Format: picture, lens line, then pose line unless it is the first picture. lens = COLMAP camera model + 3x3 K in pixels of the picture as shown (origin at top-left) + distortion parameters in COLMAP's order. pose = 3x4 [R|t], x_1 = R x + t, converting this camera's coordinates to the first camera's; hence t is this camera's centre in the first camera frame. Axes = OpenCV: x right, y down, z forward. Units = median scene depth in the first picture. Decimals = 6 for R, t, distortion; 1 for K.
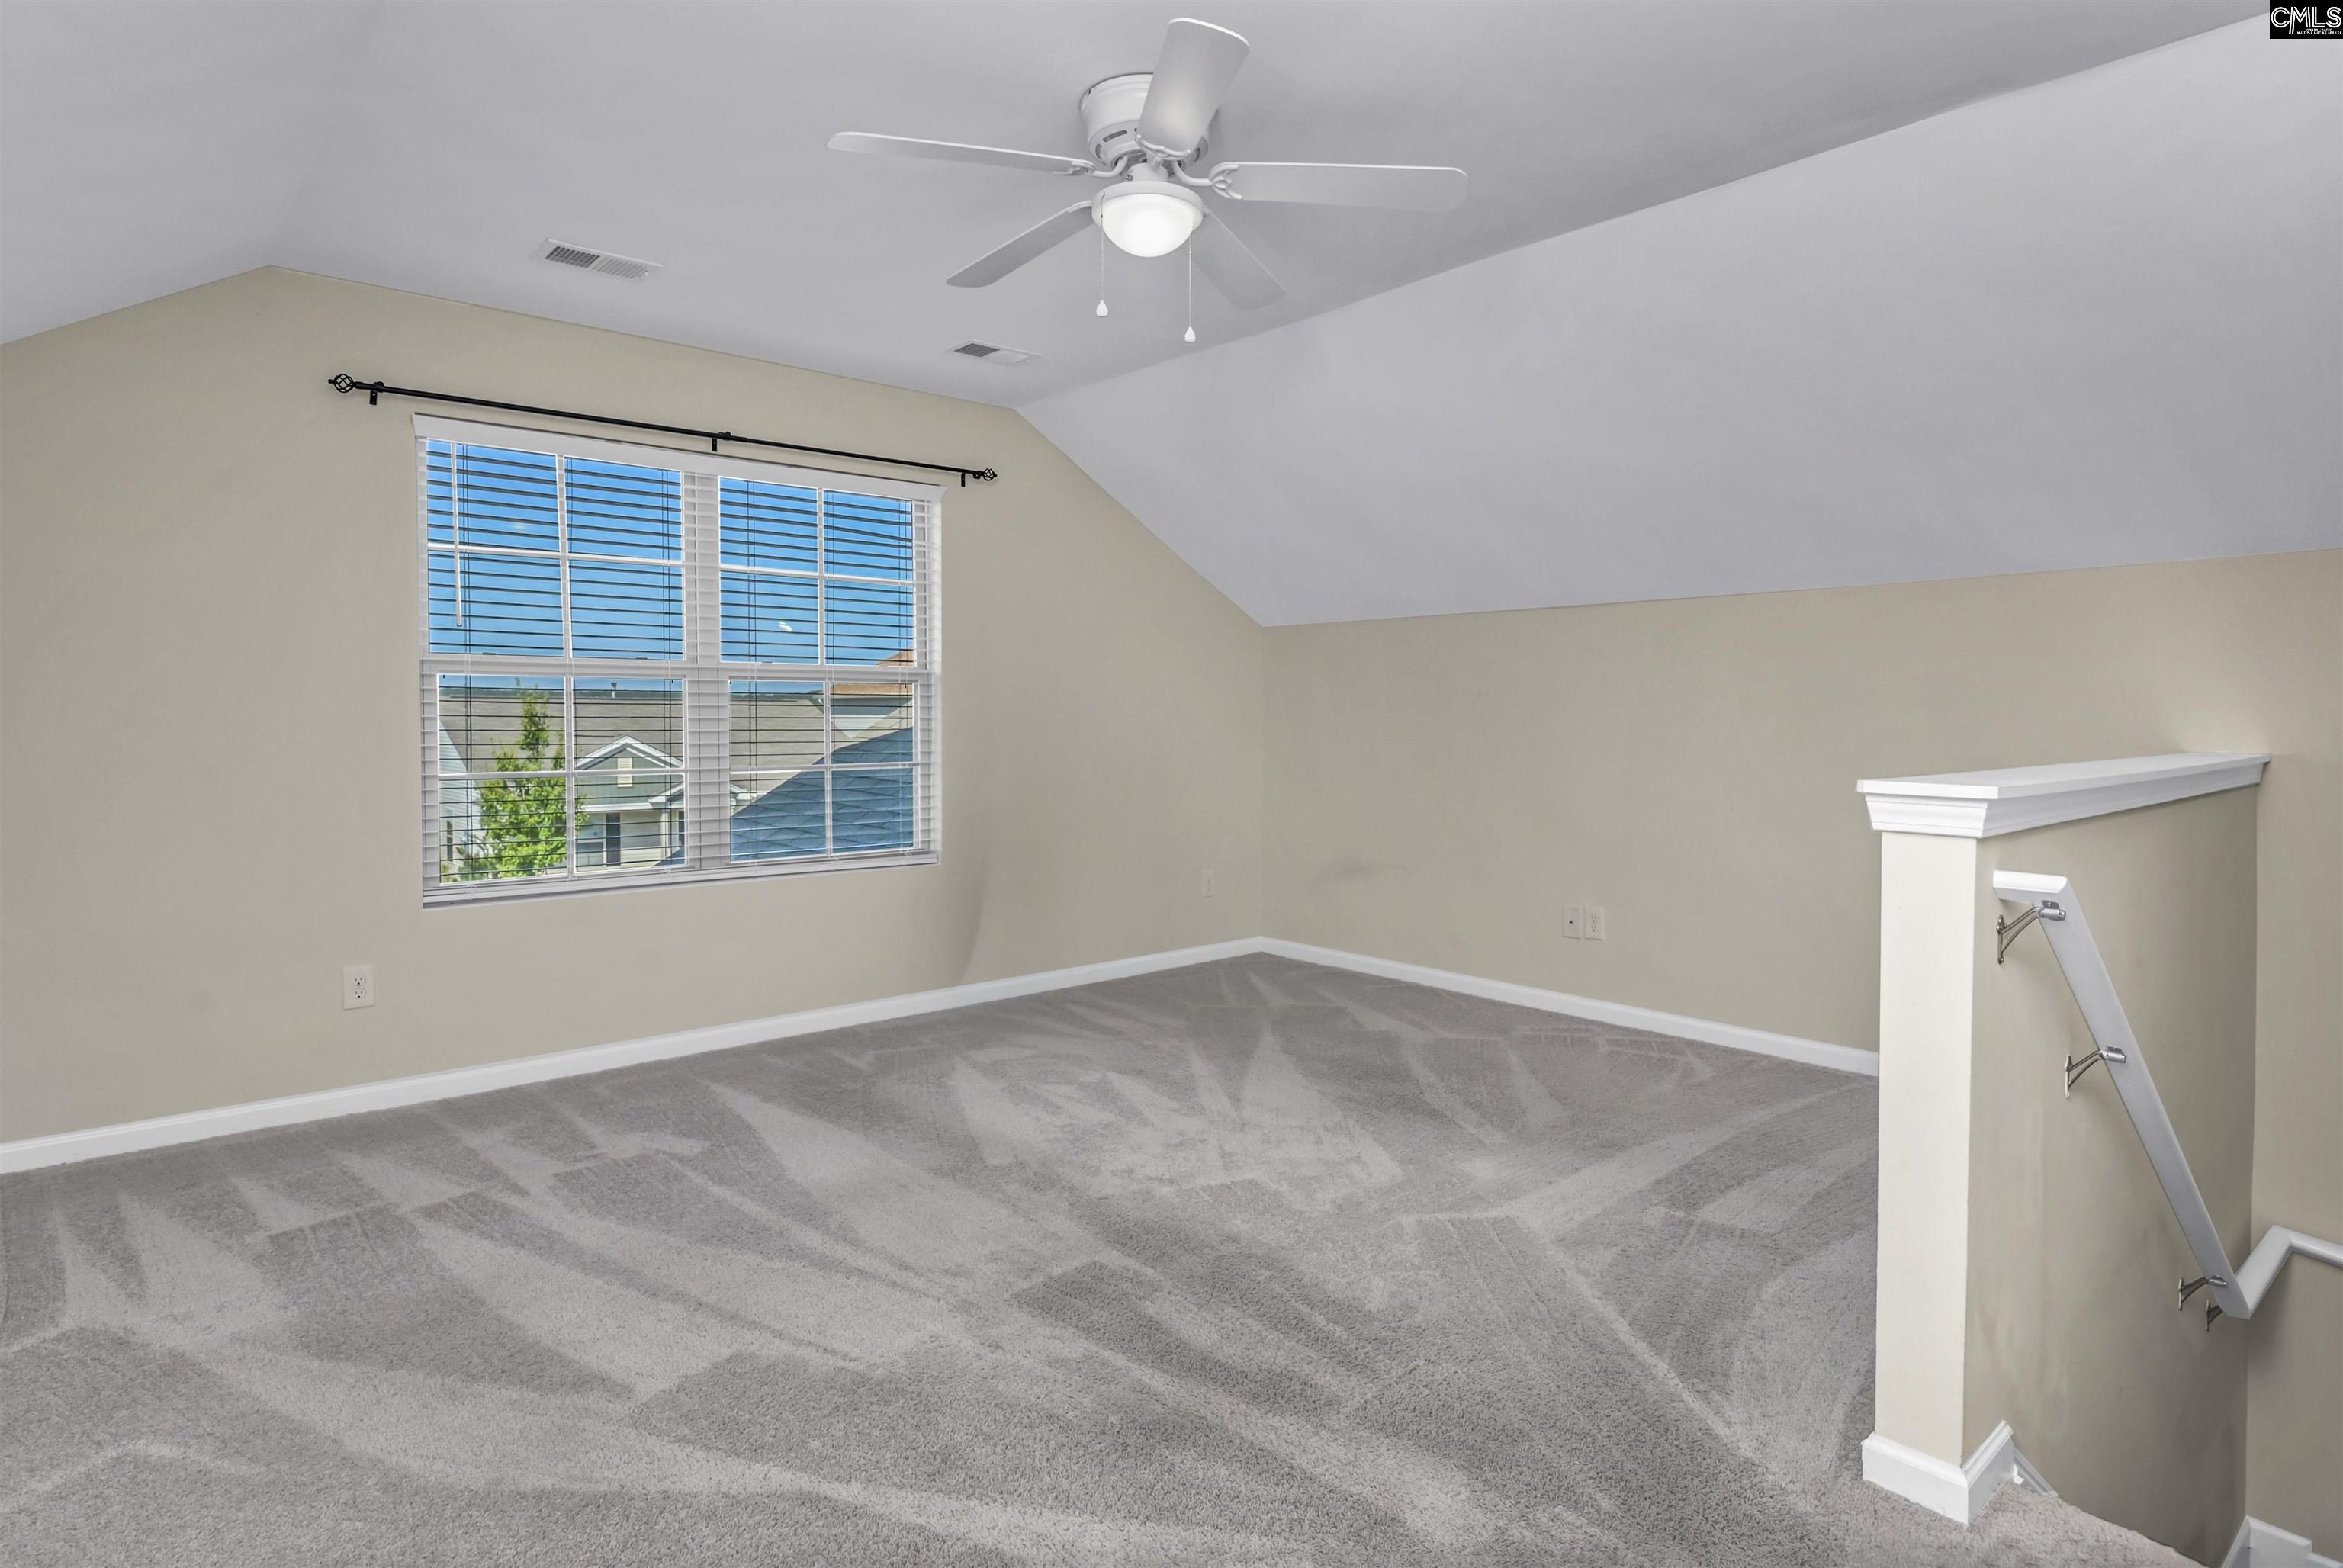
lens RADIAL K [[1256.9, 0, 1177.9], [0, 1256.9, 760.2], [0, 0, 1]] dist [0.002758, -0.000793]
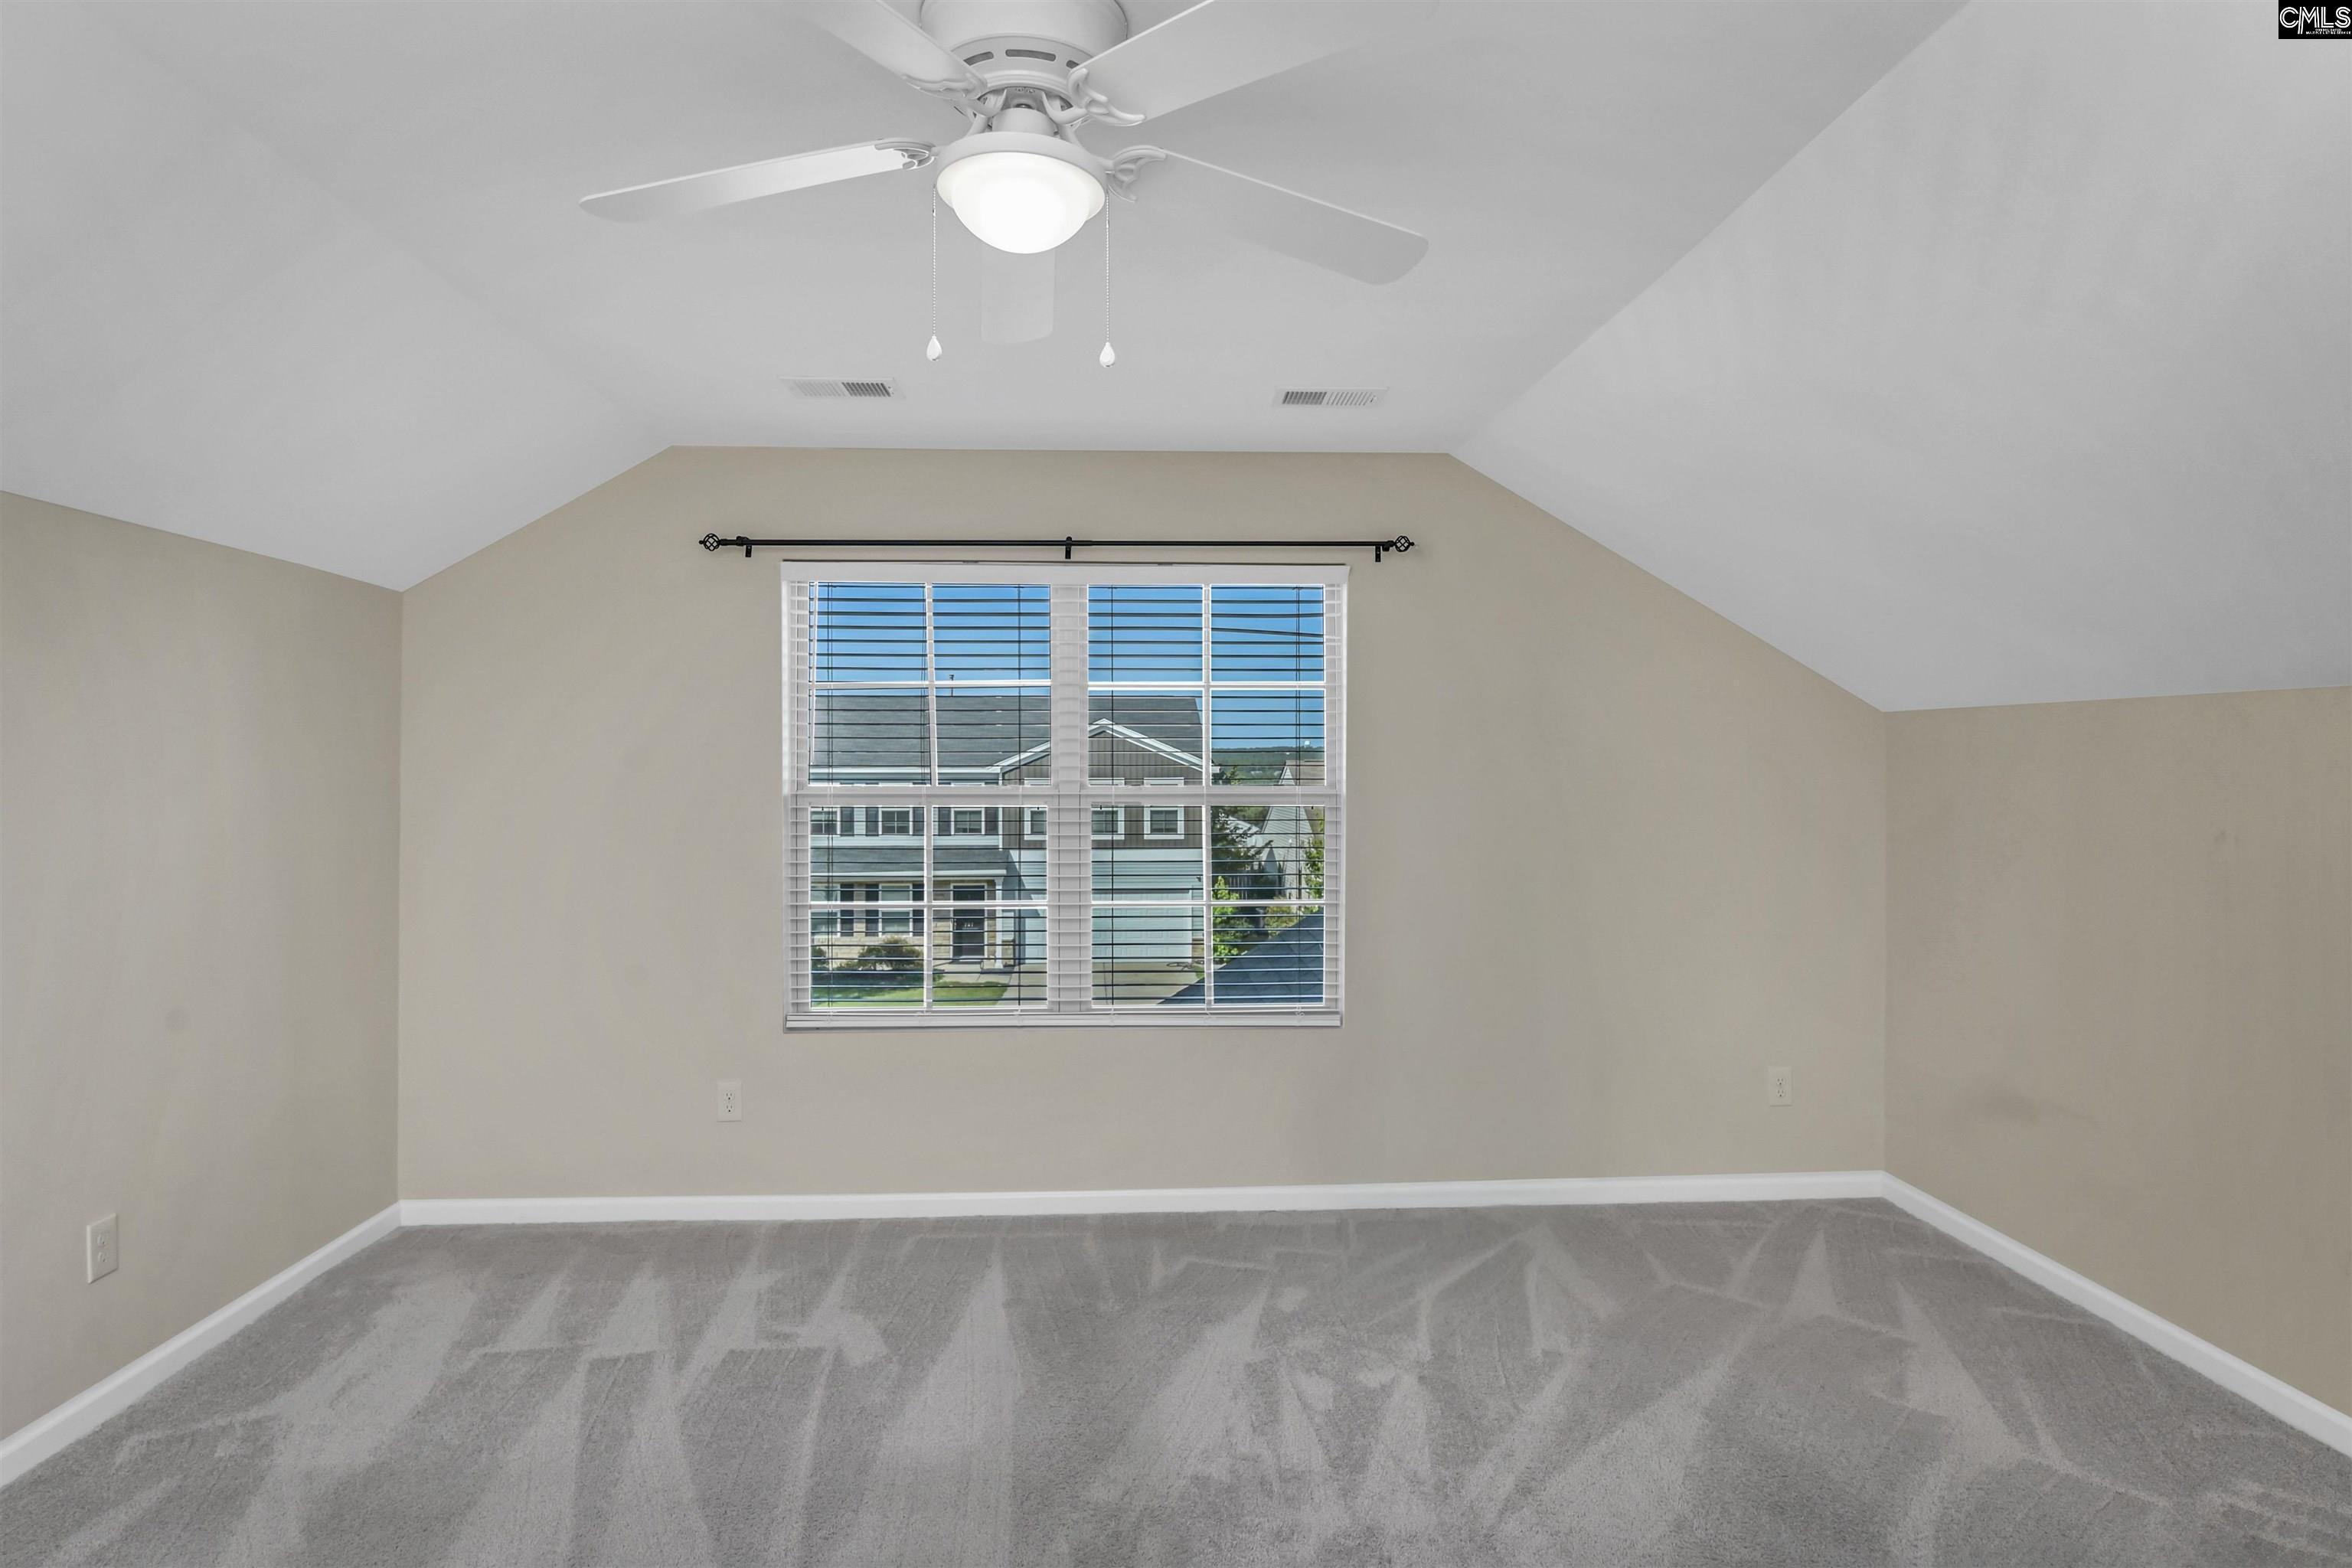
lens RADIAL K [[1261.7, 0, 1175.6], [0, 1261.7, 802.1], [0, 0, 1]] dist [0.002758, -0.000793]
pose [[0.786391, 0.009354, -0.617658, 0.296252], [-0.020540, 0.999728, -0.011011, -0.068291], [0.617388, 0.021346, 0.786369, 0.372188]]
